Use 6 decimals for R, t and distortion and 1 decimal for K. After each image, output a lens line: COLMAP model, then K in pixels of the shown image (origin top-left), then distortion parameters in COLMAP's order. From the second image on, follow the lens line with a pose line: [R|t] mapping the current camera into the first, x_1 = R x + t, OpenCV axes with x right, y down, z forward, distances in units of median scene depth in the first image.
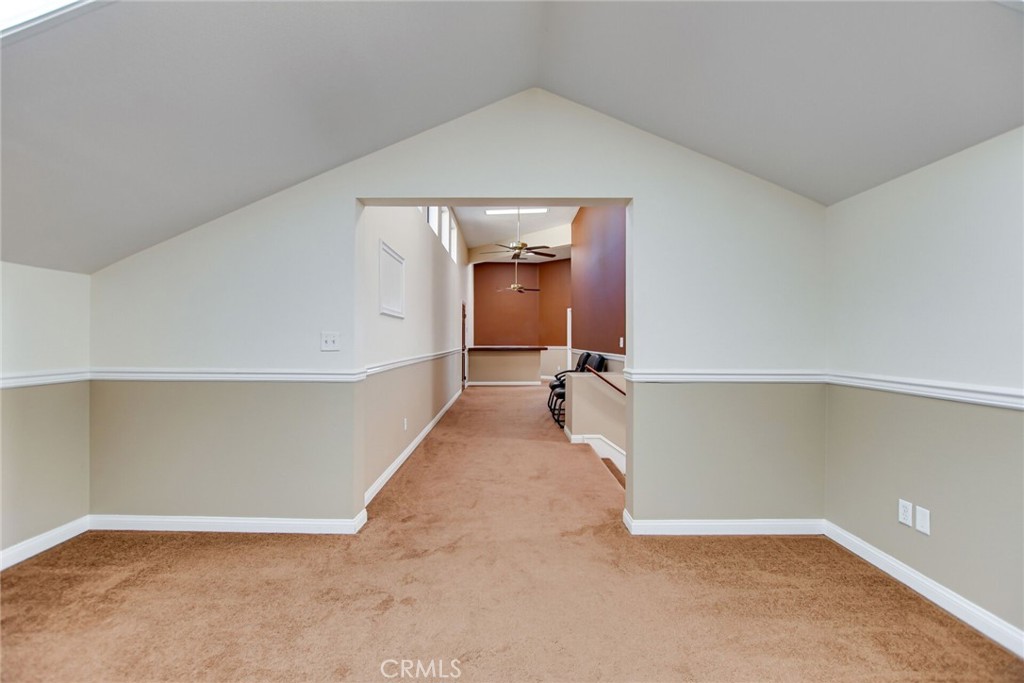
lens RADIAL K [[450.8, 0, 508.5], [0, 450.8, 341.3], [0, 0, 1]] dist [-0.015686, 0.000271]
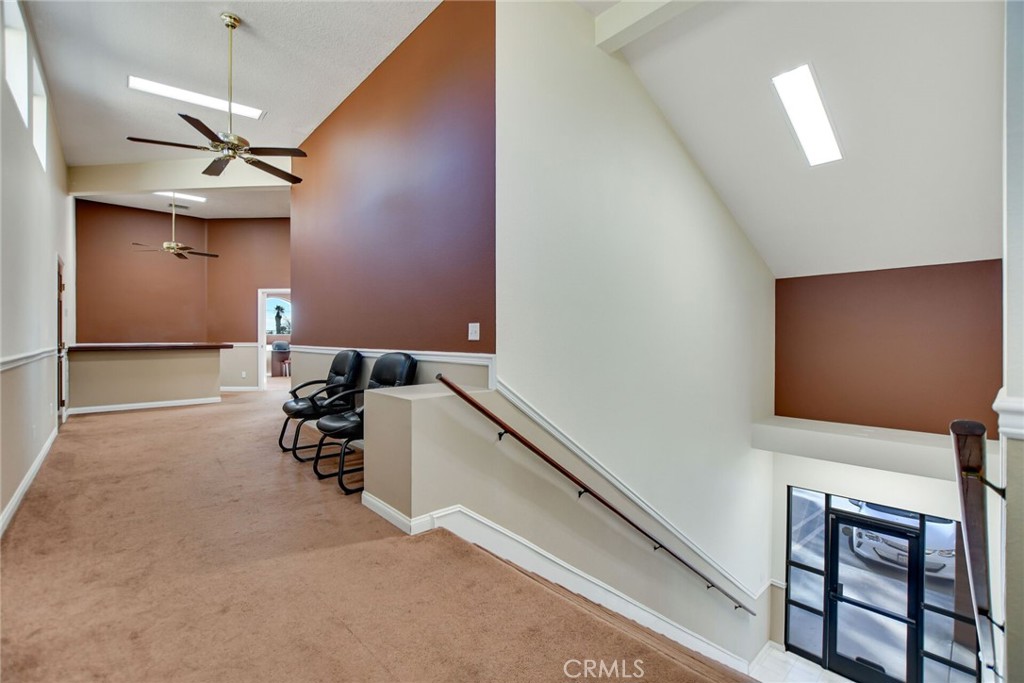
lens RADIAL K [[450.8, 0, 508.5], [0, 450.8, 341.3], [0, 0, 1]] dist [-0.015686, 0.000271]
pose [[0.749803, -0.006452, 0.661630, -0.045726], [0.001588, 0.999967, 0.007951, 0.004713], [-0.661659, -0.004911, 0.749789, 0.249057]]
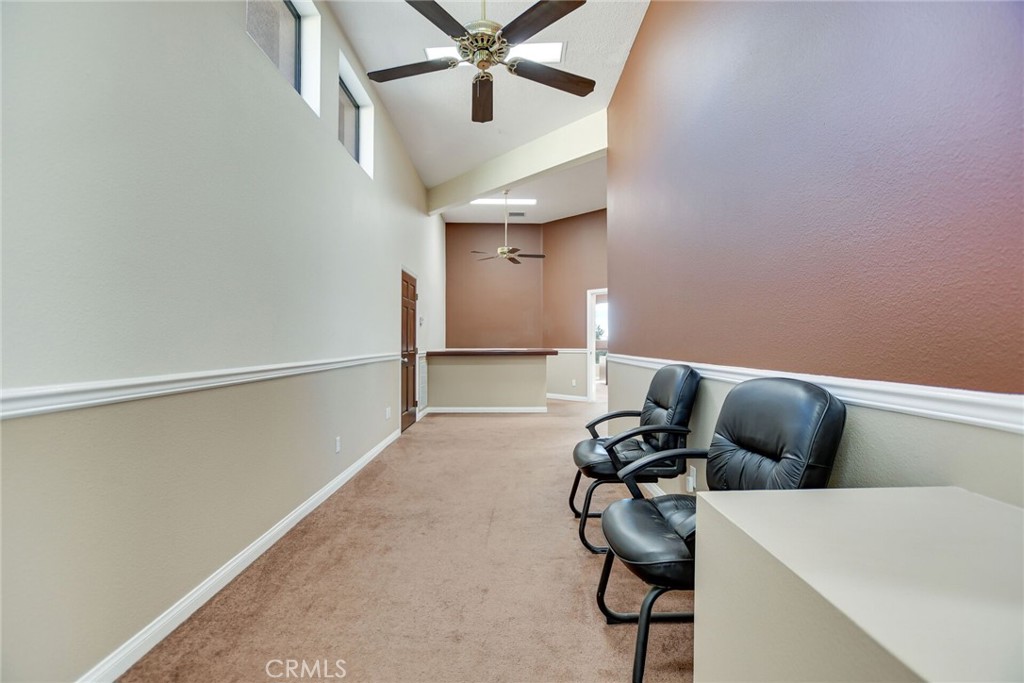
lens RADIAL K [[450.8, 0, 508.5], [0, 450.8, 341.3], [0, 0, 1]] dist [-0.015686, 0.000271]
pose [[0.999965, -0.002332, -0.007997, 0.026164], [0.002288, 0.999982, -0.005523, 0.004540], [0.008010, 0.005504, 0.999953, 0.407261]]
